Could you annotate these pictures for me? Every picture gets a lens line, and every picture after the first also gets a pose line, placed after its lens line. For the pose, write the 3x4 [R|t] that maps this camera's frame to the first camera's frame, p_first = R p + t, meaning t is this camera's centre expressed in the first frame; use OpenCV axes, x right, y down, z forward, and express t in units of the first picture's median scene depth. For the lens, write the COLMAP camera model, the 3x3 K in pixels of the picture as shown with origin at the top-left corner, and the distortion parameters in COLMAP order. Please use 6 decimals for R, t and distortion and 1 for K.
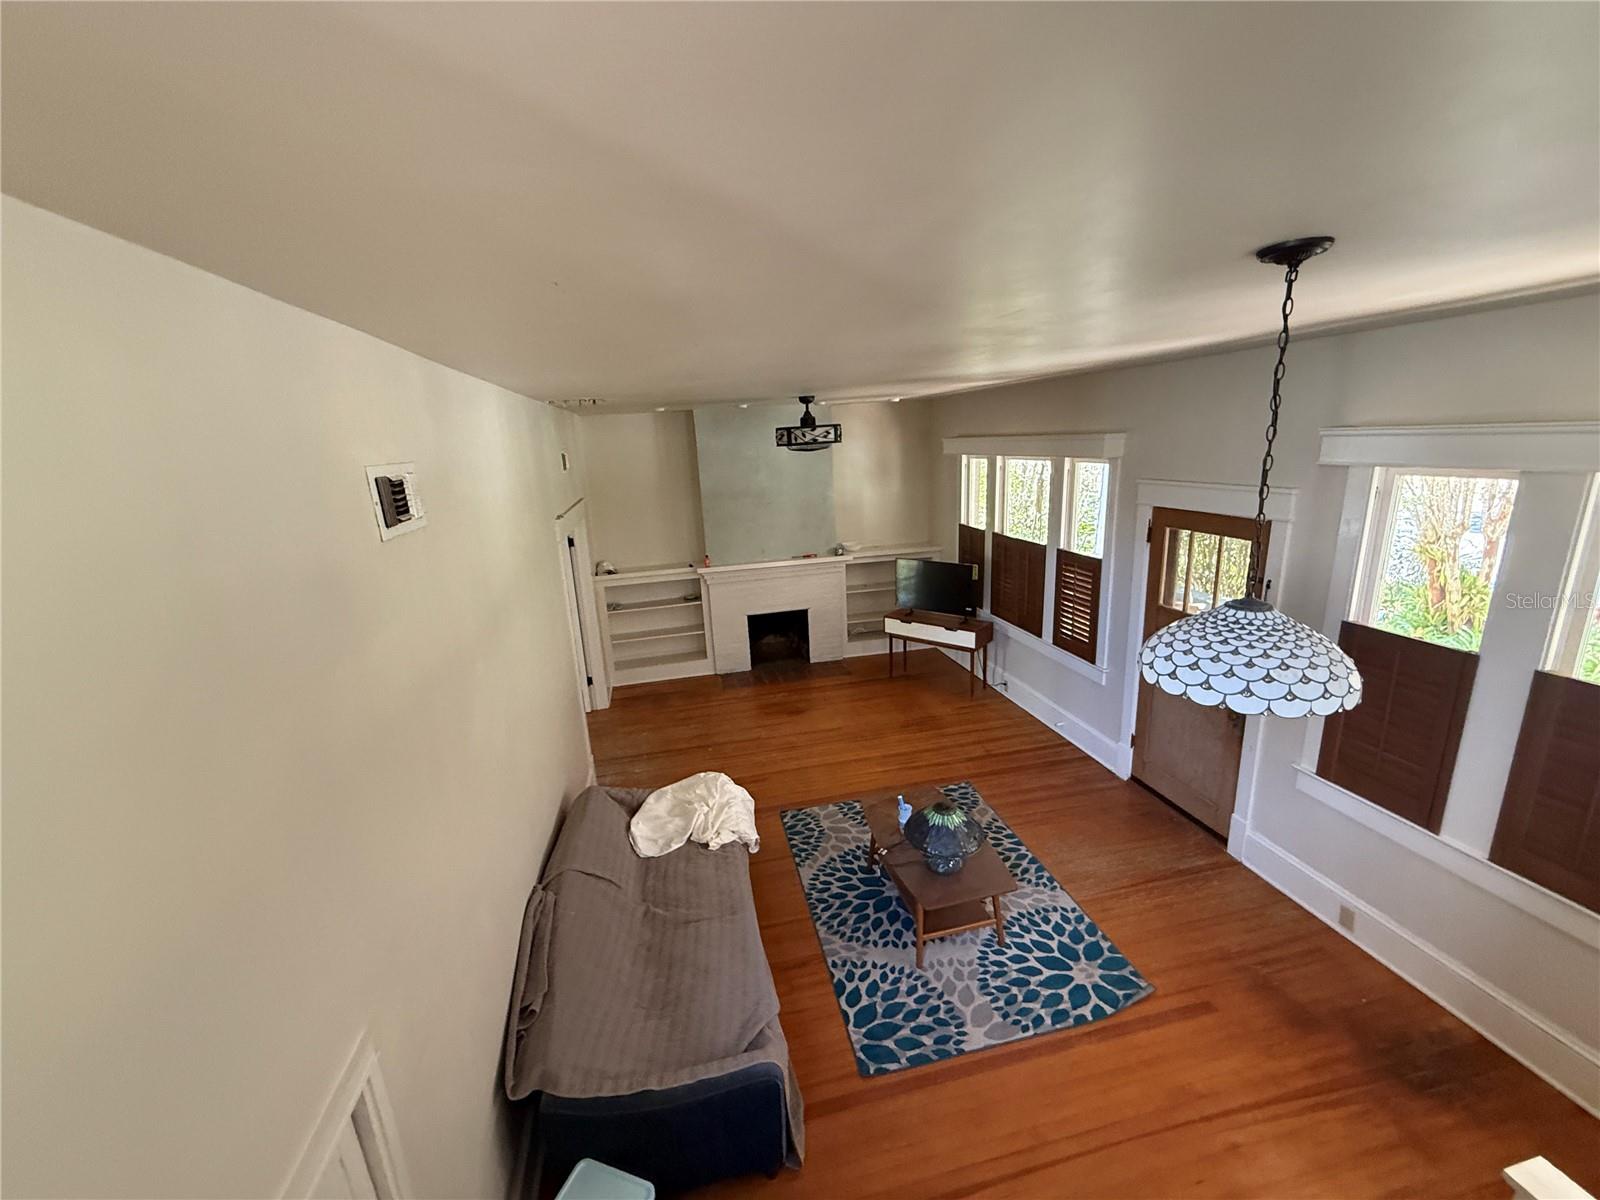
lens RADIAL K [[638.2, 0, 803.3], [0, 638.2, 599.5], [0, 0, 1]] dist [0.024591, 0.000474]
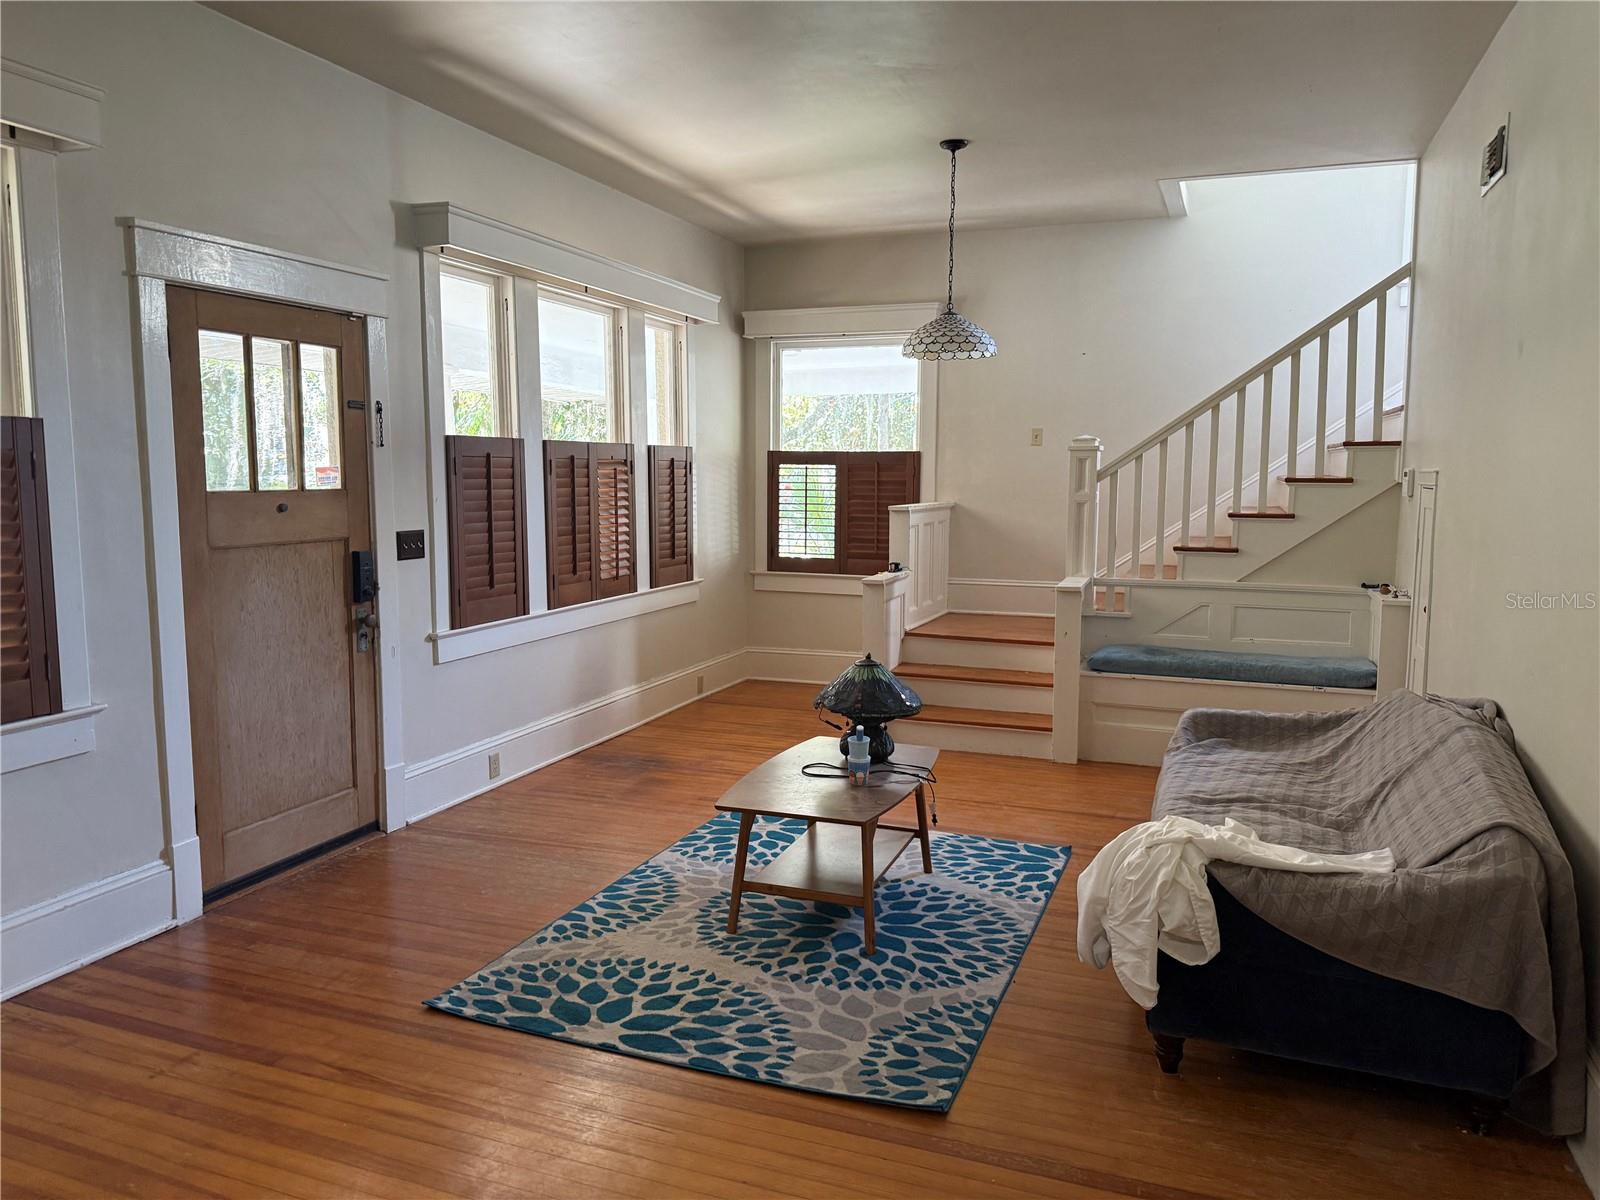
lens RADIAL K [[1139.0, 0, 803.2], [0, 1139.0, 597.8], [0, 0, 1]] dist [0.069338, -0.017145]
pose [[-0.834096, -0.010531, 0.551519, -0.399097], [0.178081, 0.941143, 0.287294, -0.112028], [-0.522084, 0.337846, -0.783128, 1.930349]]
